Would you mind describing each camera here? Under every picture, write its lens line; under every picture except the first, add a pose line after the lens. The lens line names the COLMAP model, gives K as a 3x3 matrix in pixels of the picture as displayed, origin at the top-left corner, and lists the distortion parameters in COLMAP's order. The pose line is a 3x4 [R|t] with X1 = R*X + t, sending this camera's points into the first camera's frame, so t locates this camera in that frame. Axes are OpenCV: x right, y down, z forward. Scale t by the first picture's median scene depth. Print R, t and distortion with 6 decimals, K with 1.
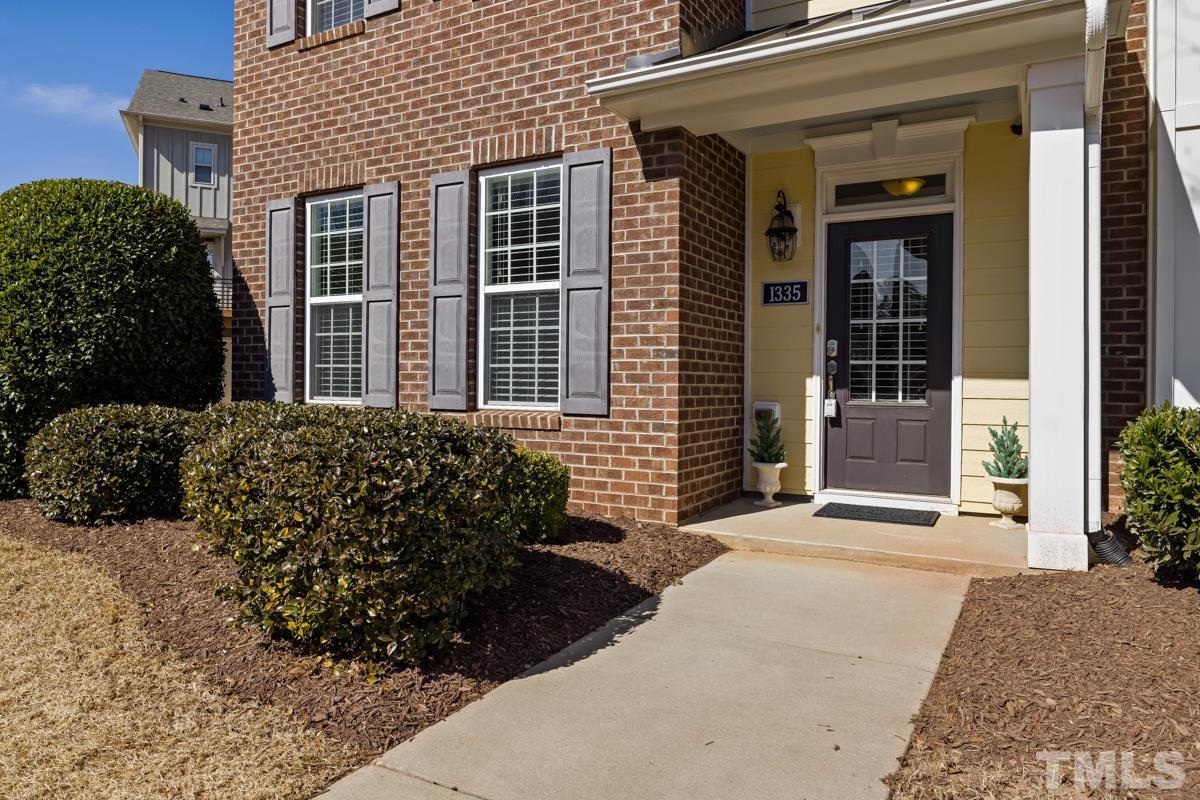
lens RADIAL K [[781.1, 0, 593.9], [0, 781.1, 375.2], [0, 0, 1]] dist [0.011904, 0.002863]
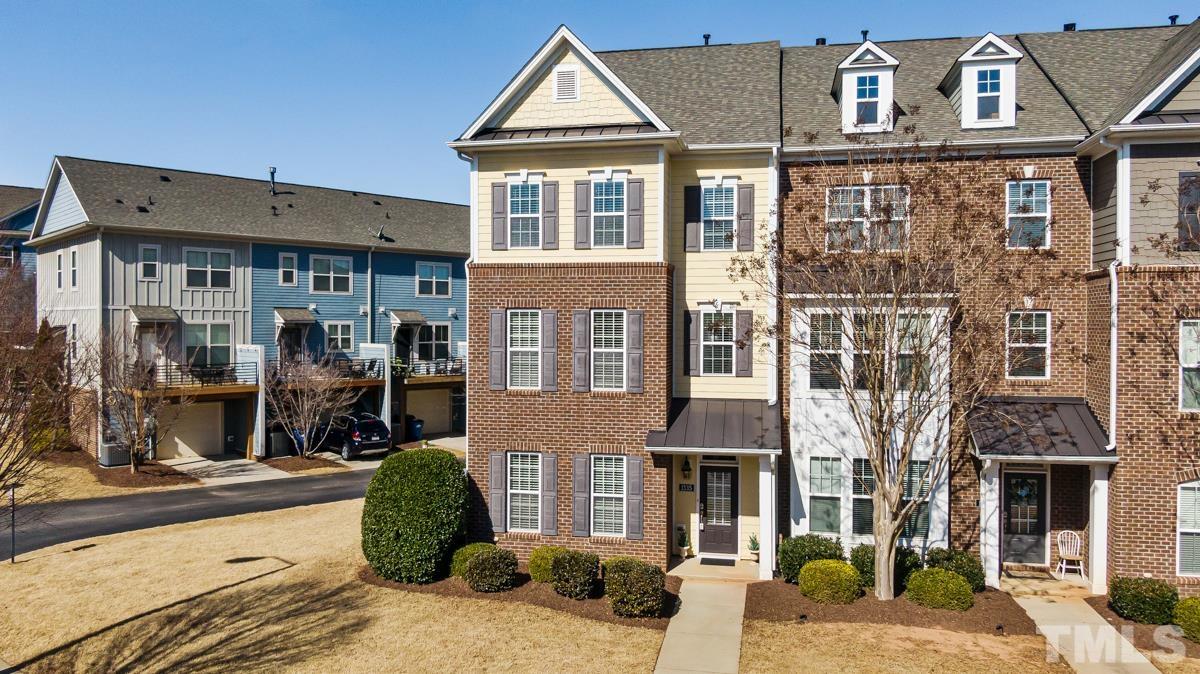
lens RADIAL K [[855.1, 0, 596.8], [0, 855.1, 332.3], [0, 0, 1]] dist [0.025351, -0.021884]
pose [[0.949185, -0.008488, 0.314604, -1.185010], [0.004019, 0.999882, 0.014851, -0.802748], [-0.314693, -0.012832, 0.949107, -2.126483]]
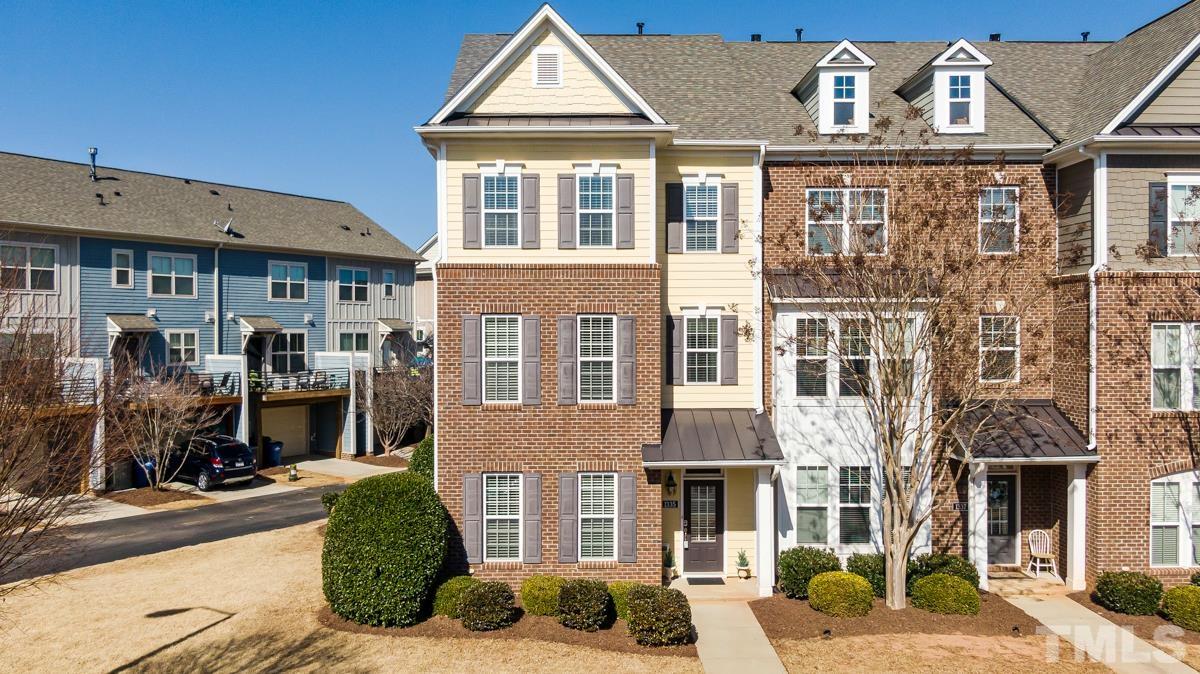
lens RADIAL K [[913.6, 0, 603.5], [0, 913.6, 339.9], [0, 0, 1]] dist [0.022556, -0.016466]
pose [[0.866842, -0.016066, 0.498324, -1.710310], [0.008898, 0.999820, 0.016757, -0.806274], [-0.498503, -0.010092, 0.866829, -1.835411]]
